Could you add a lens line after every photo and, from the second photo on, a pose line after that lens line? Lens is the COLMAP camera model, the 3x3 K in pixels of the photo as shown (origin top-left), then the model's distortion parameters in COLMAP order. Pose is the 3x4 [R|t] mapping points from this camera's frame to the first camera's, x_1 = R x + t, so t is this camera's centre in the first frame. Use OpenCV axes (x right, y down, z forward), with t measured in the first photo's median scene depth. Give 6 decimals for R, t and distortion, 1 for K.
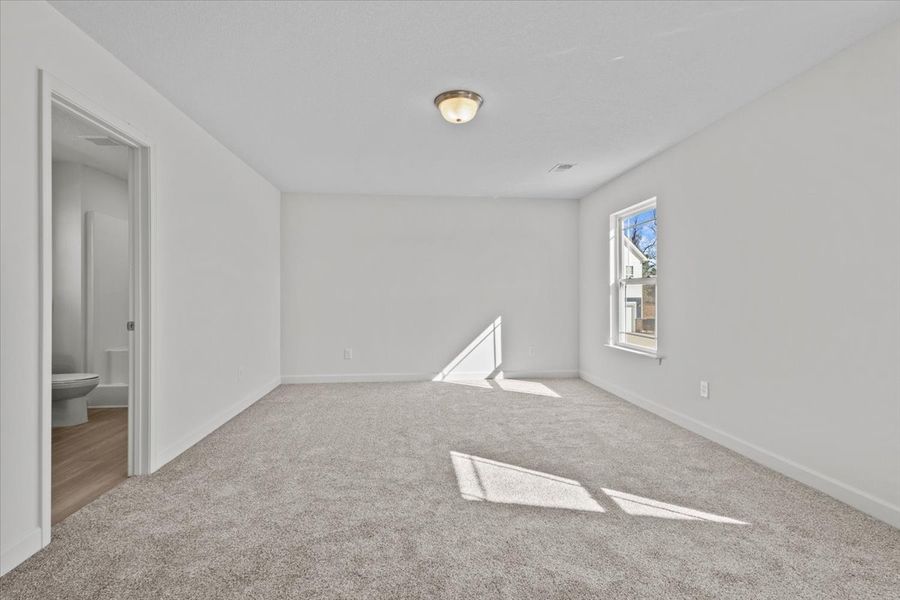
lens RADIAL K [[412.2, 0, 455.9], [0, 412.2, 297.2], [0, 0, 1]] dist [-0.011219, -0.000123]
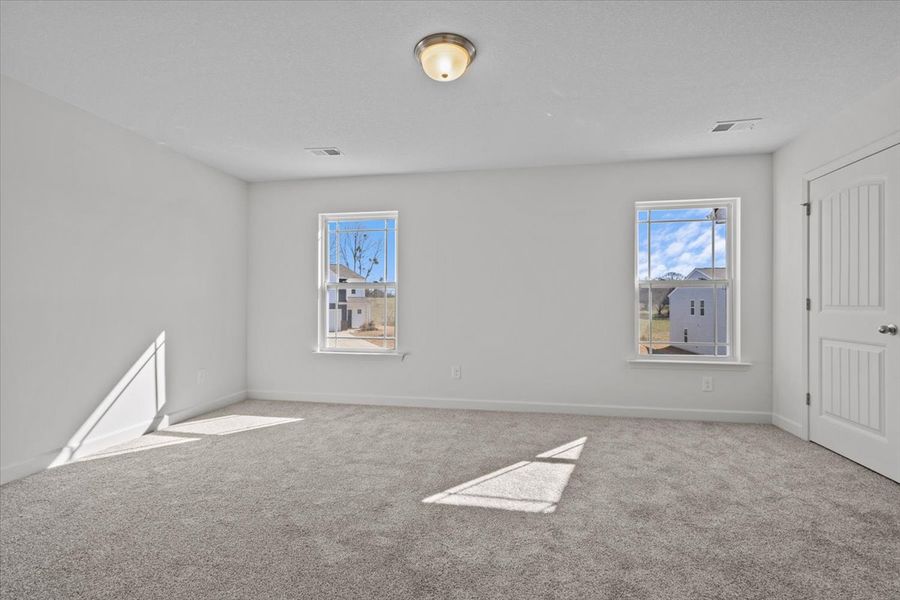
lens RADIAL K [[414.0, 0, 450.5], [0, 414.0, 299.8], [0, 0, 1]] dist [0.008616, -0.000183]
pose [[0.291996, 0.003133, 0.956415, -0.688312], [-0.000103, 0.999995, -0.003244, -0.000312], [-0.956420, 0.000849, 0.291994, 0.672269]]
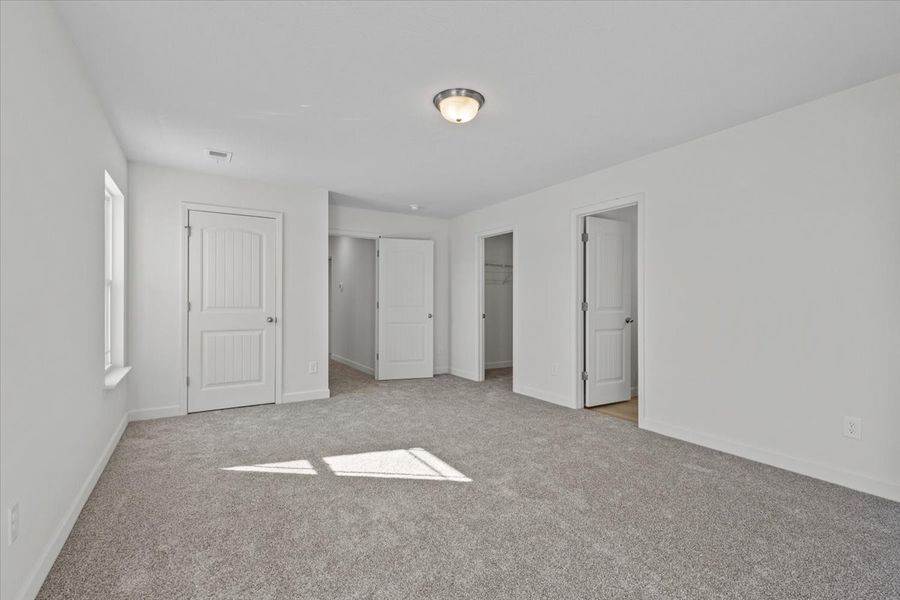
lens RADIAL K [[412.2, 0, 455.9], [0, 412.2, 297.2], [0, 0, 1]] dist [-0.011219, -0.000123]
pose [[-0.902601, -0.009346, -0.430376, 0.382858], [-0.004753, 0.999920, -0.011745, -0.011656], [0.430451, -0.008555, -0.902573, 1.683519]]
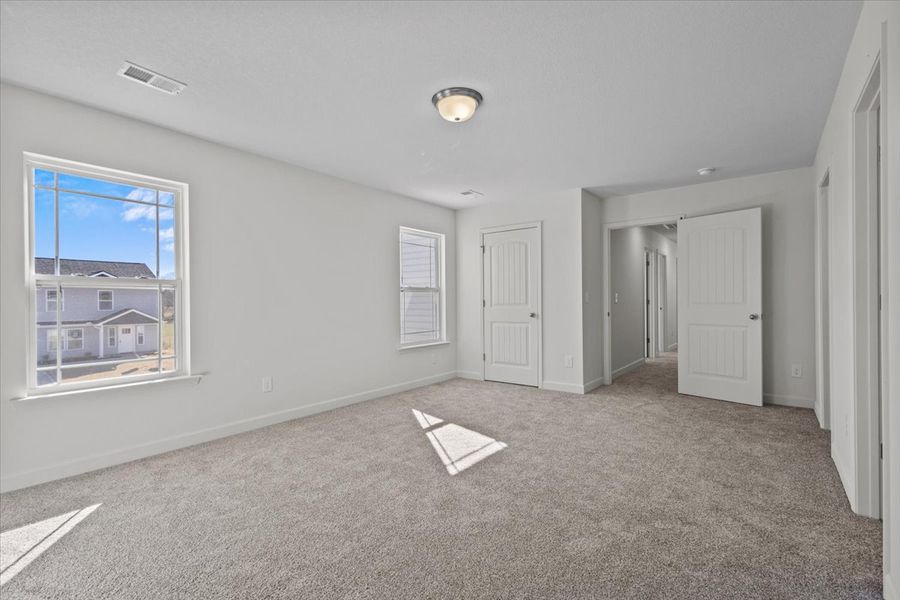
lens RADIAL K [[414.0, 0, 450.5], [0, 414.0, 299.8], [0, 0, 1]] dist [0.008616, -0.000183]
pose [[-0.715290, 0.006922, 0.698793, -0.603933], [0.007822, 0.999968, -0.001899, -0.006179], [-0.698784, 0.004108, -0.715321, 1.549446]]
